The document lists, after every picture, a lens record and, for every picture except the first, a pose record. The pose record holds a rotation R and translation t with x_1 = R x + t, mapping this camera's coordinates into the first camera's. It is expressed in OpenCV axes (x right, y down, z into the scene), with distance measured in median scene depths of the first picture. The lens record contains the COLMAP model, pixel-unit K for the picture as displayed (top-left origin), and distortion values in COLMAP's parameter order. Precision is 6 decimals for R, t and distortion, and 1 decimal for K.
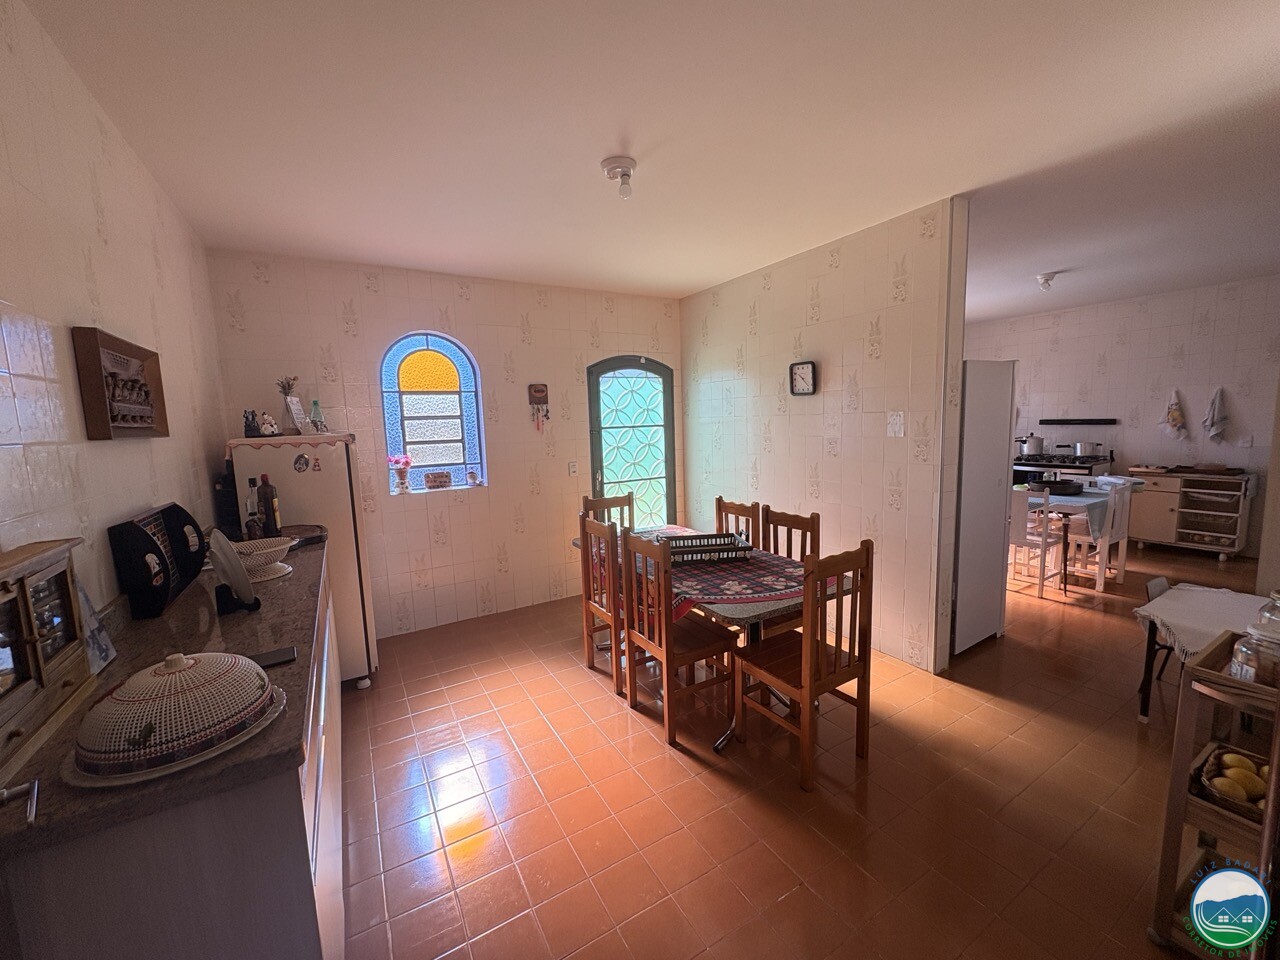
lens RADIAL K [[510.9, 0, 640.0], [0, 510.9, 480.0], [0, 0, 1]] dist [0.002710, 0.000144]
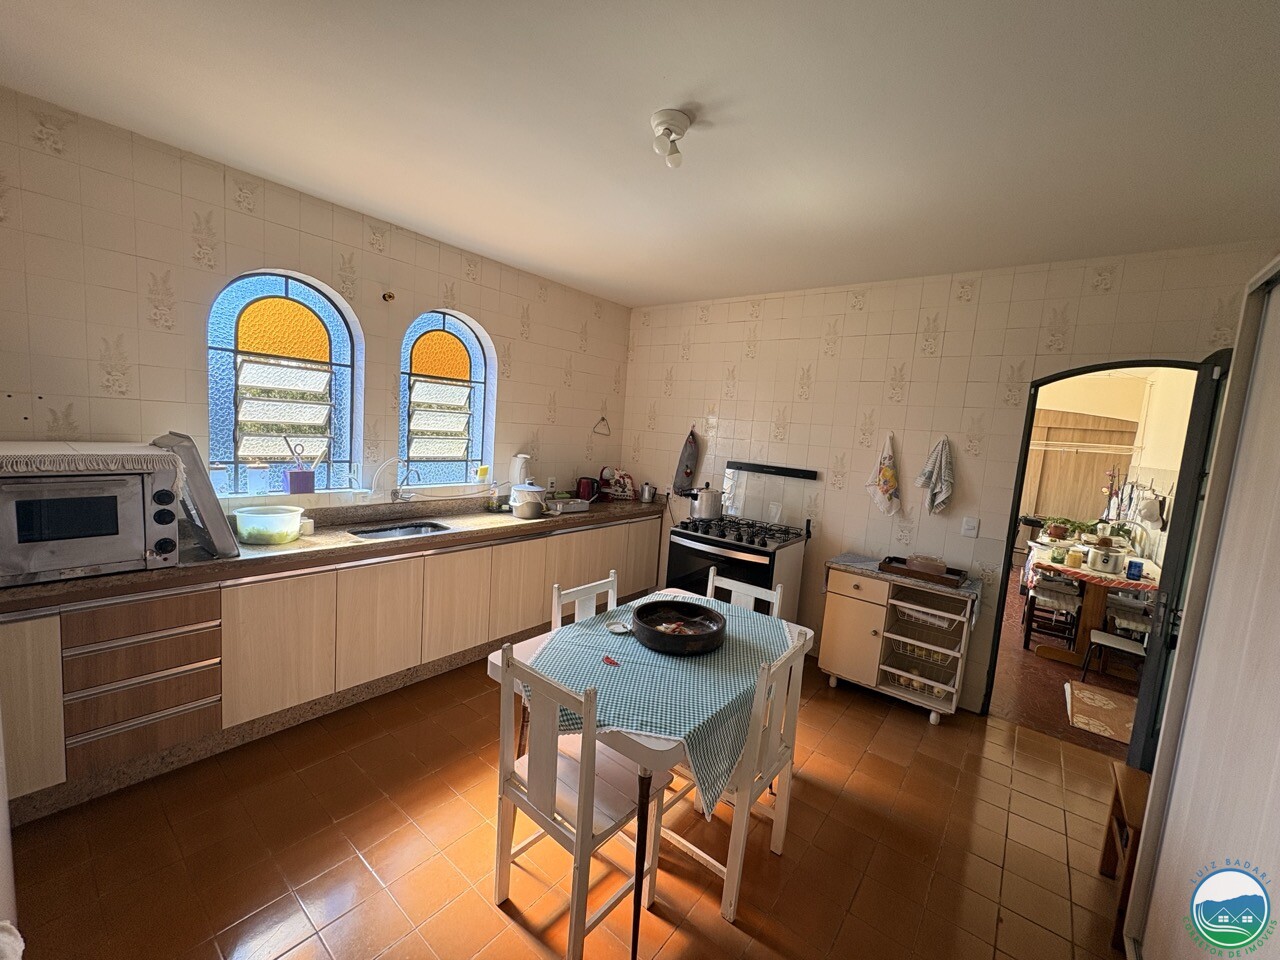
lens RADIAL K [[510.9, 0, 640.0], [0, 510.9, 480.0], [0, 0, 1]] dist [0.002710, 0.000144]
pose [[0.930793, 0.066425, 0.359462, 0.551505], [-0.064988, 0.997756, -0.016097, -0.093423], [-0.359725, -0.008378, 0.933021, 0.538871]]
